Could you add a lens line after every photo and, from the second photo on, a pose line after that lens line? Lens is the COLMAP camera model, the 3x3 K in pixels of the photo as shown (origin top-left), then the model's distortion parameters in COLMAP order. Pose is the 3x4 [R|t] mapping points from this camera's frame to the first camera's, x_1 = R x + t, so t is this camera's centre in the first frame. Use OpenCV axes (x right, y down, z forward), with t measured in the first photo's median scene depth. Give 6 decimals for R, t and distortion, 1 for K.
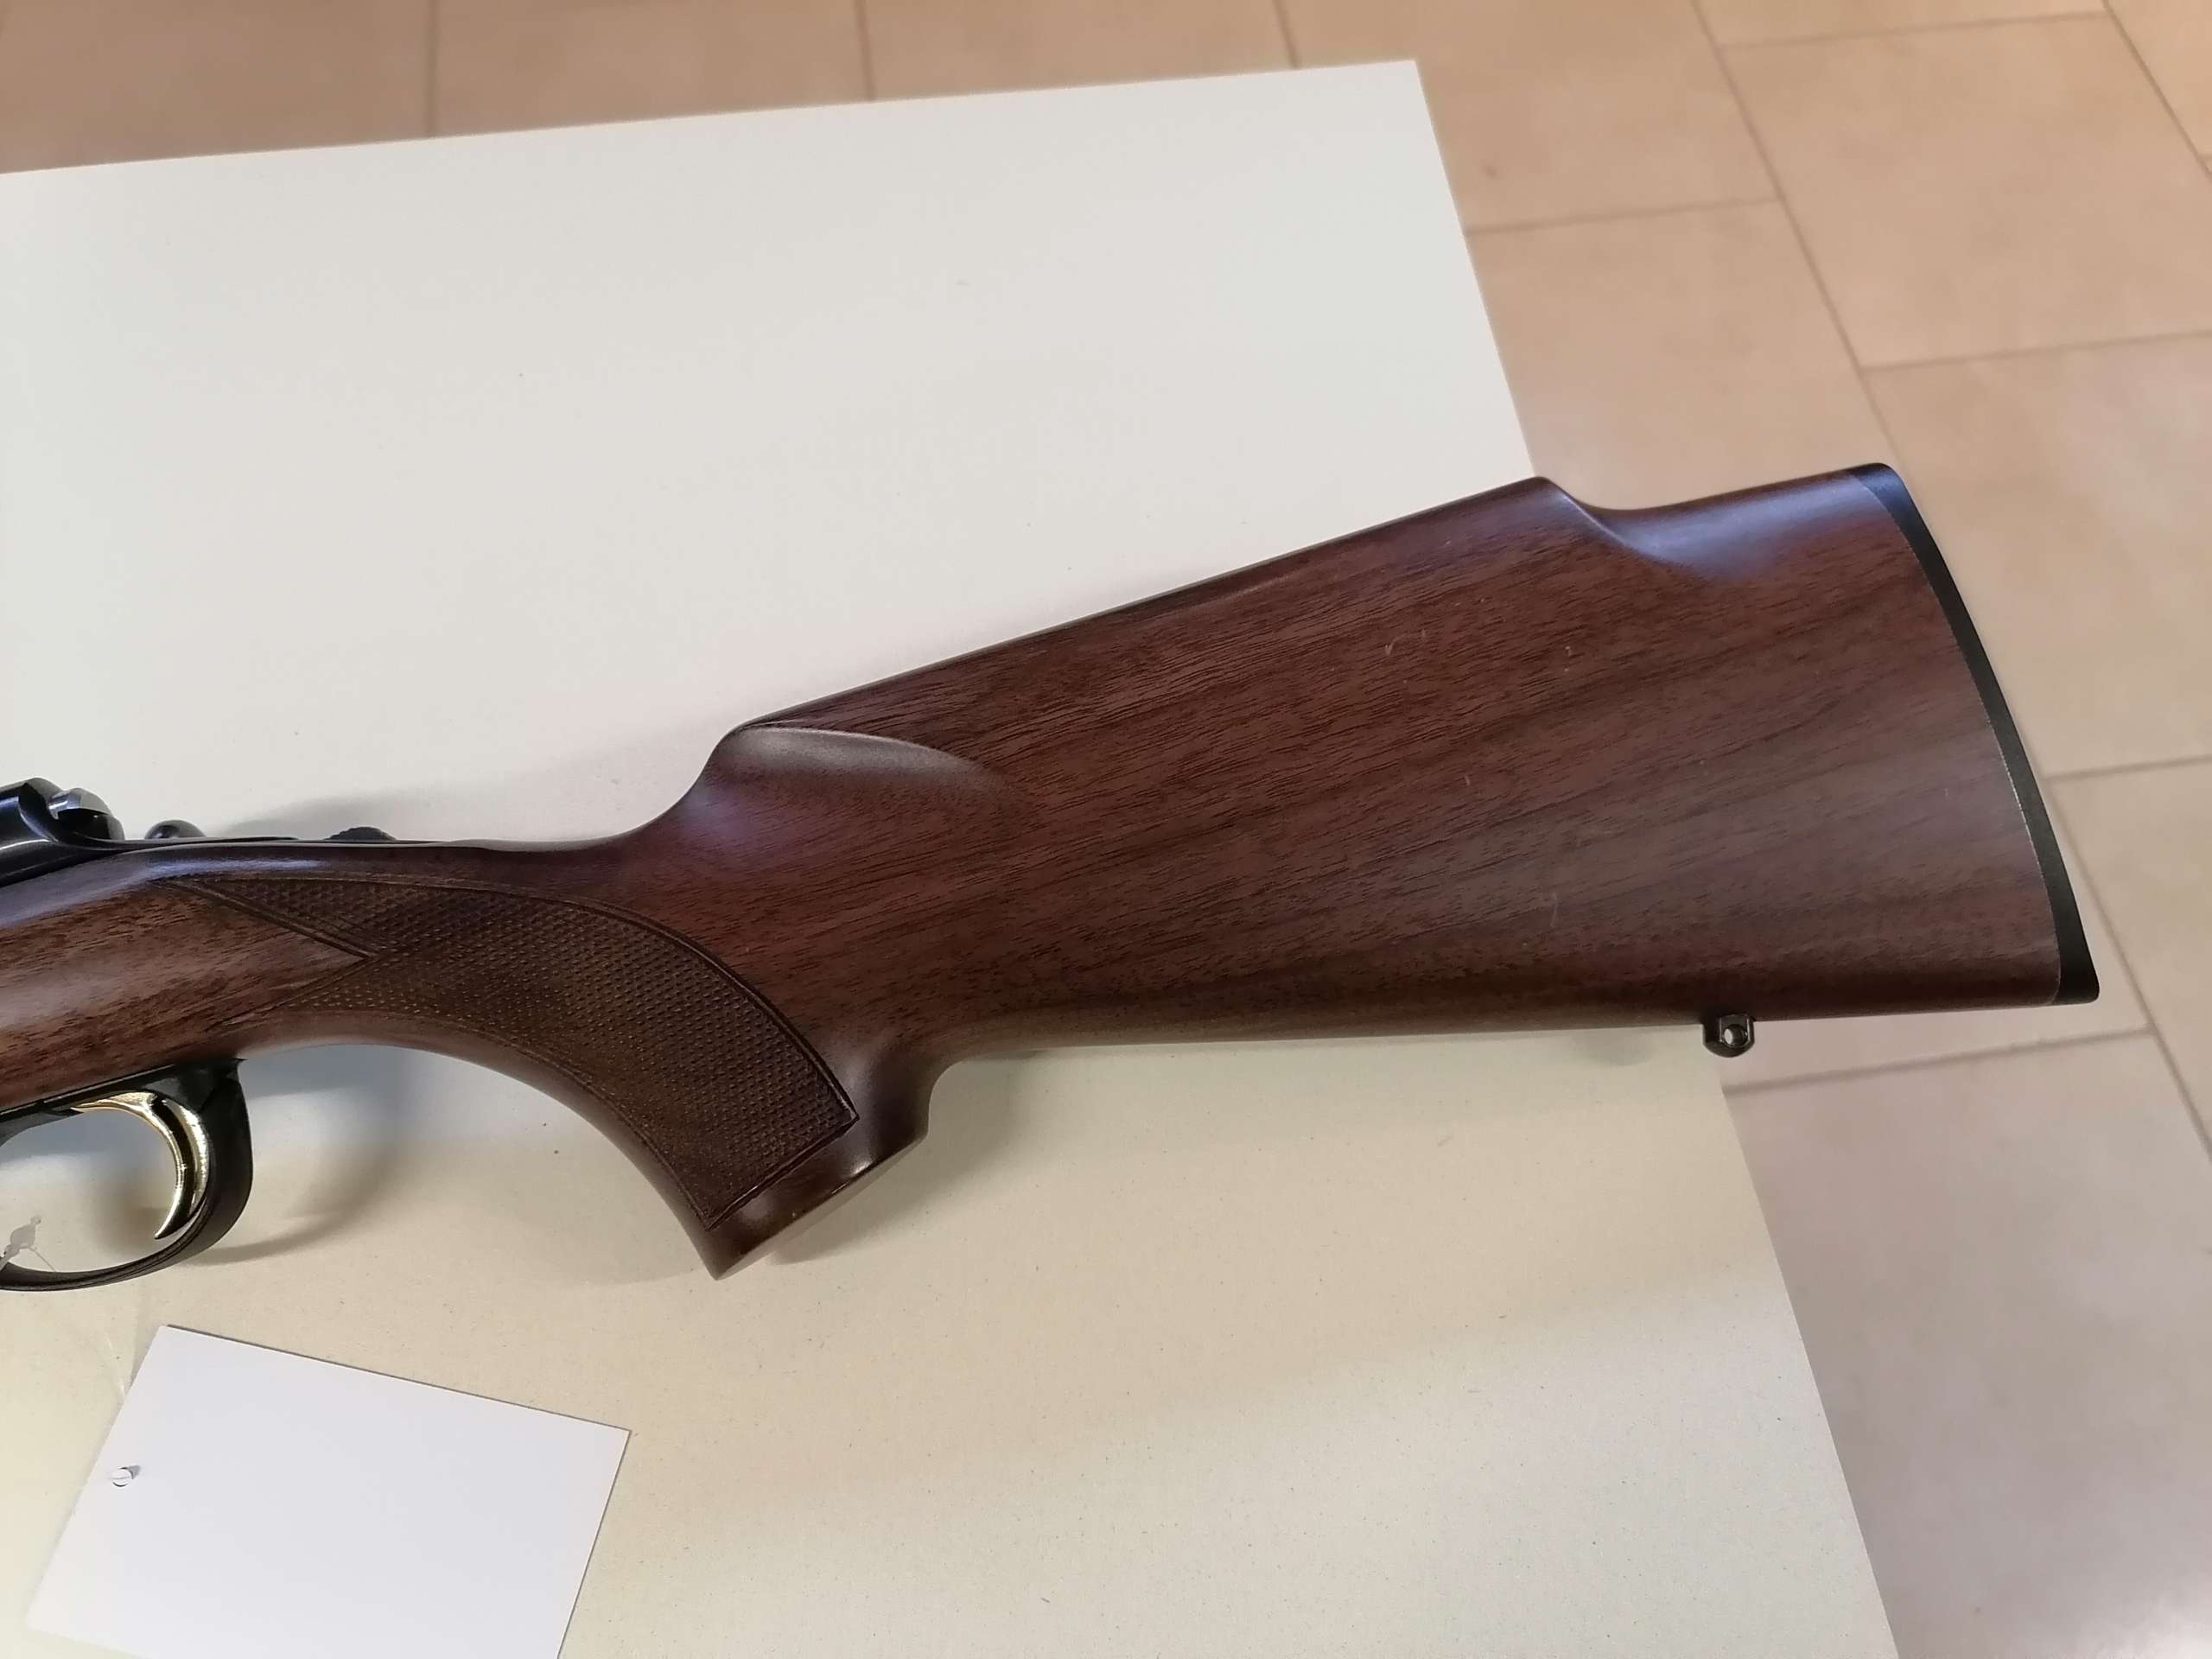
lens RADIAL K [[1689.7, 0, 1106.0], [0, 1689.7, 829.5], [0, 0, 1]] dist [0.038141, -0.000595]
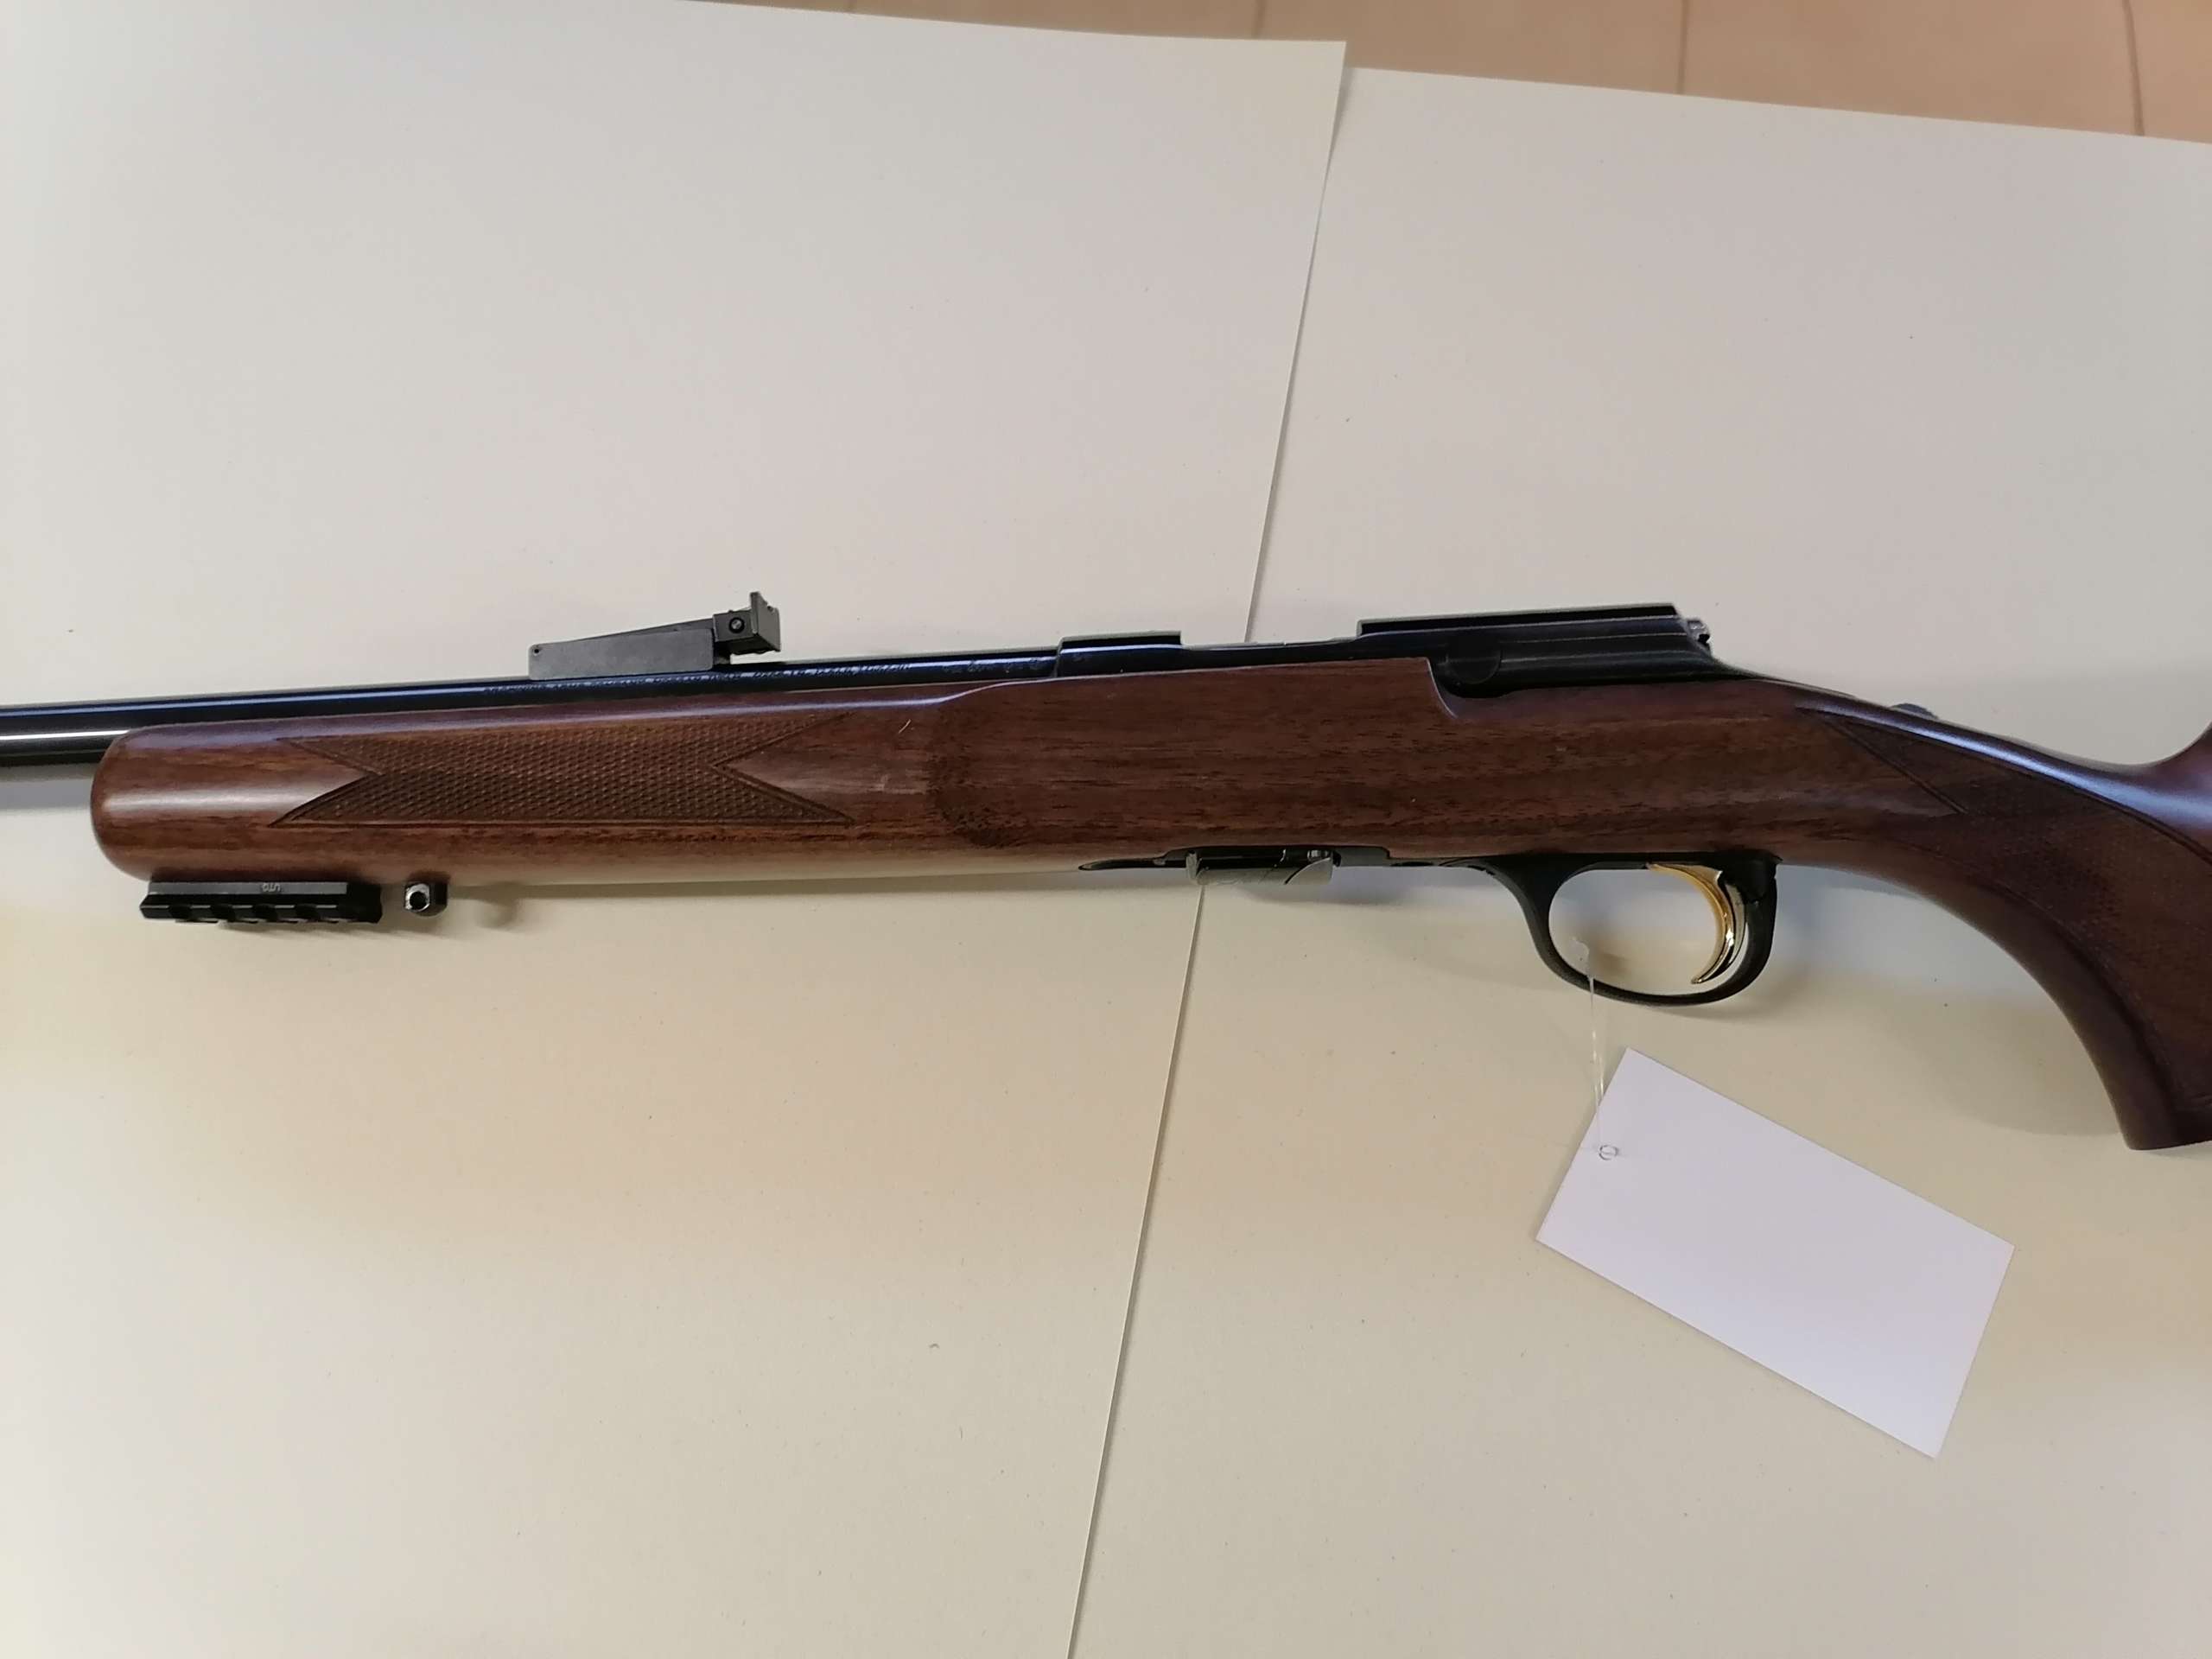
lens RADIAL K [[1689.7, 0, 1106.0], [0, 1689.7, 829.5], [0, 0, 1]] dist [0.038141, -0.000595]
pose [[0.942870, 0.268417, -0.197354, -0.701712], [-0.262322, 0.963301, 0.056908, 0.162585], [0.205386, -0.001887, 0.978679, -0.294652]]
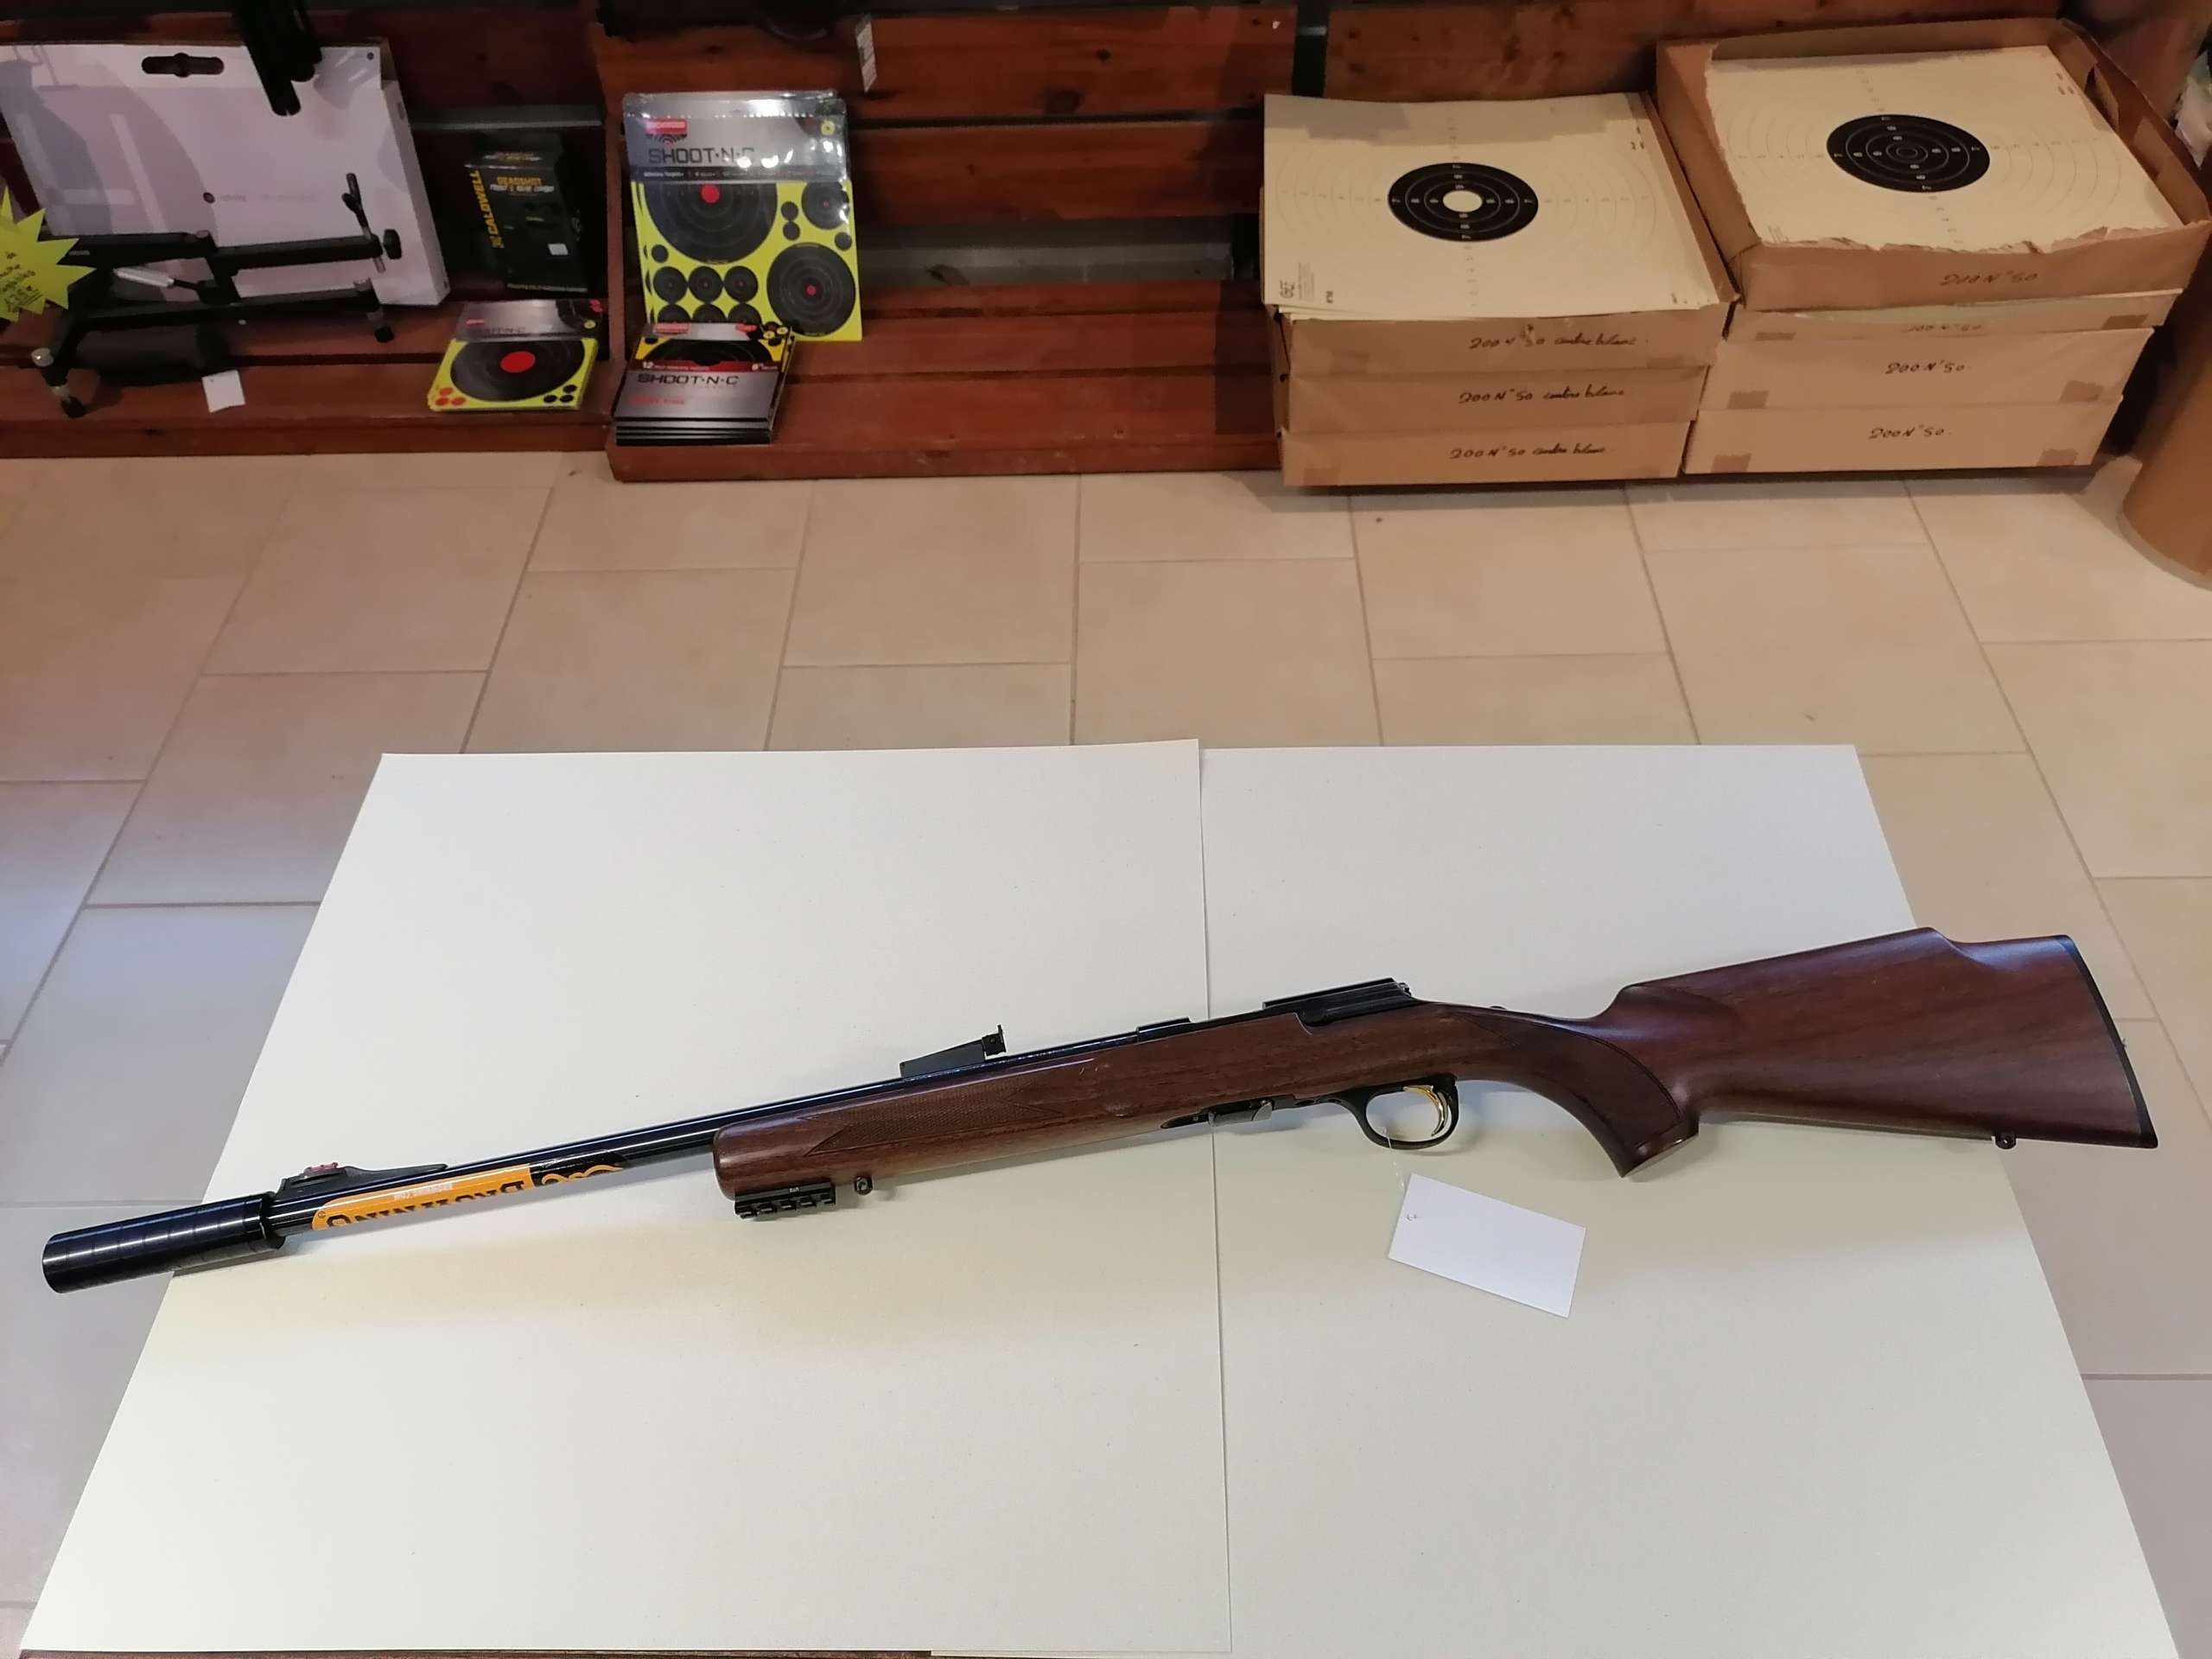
lens RADIAL K [[1665.6, 0, 1106.0], [0, 1665.6, 829.5], [0, 0, 1]] dist [0.026817, -0.009503]
pose [[0.986098, 0.090411, -0.139415, -0.707649], [-0.120314, 0.967187, -0.223770, 0.413053], [0.114609, 0.237433, 0.964619, -1.829937]]
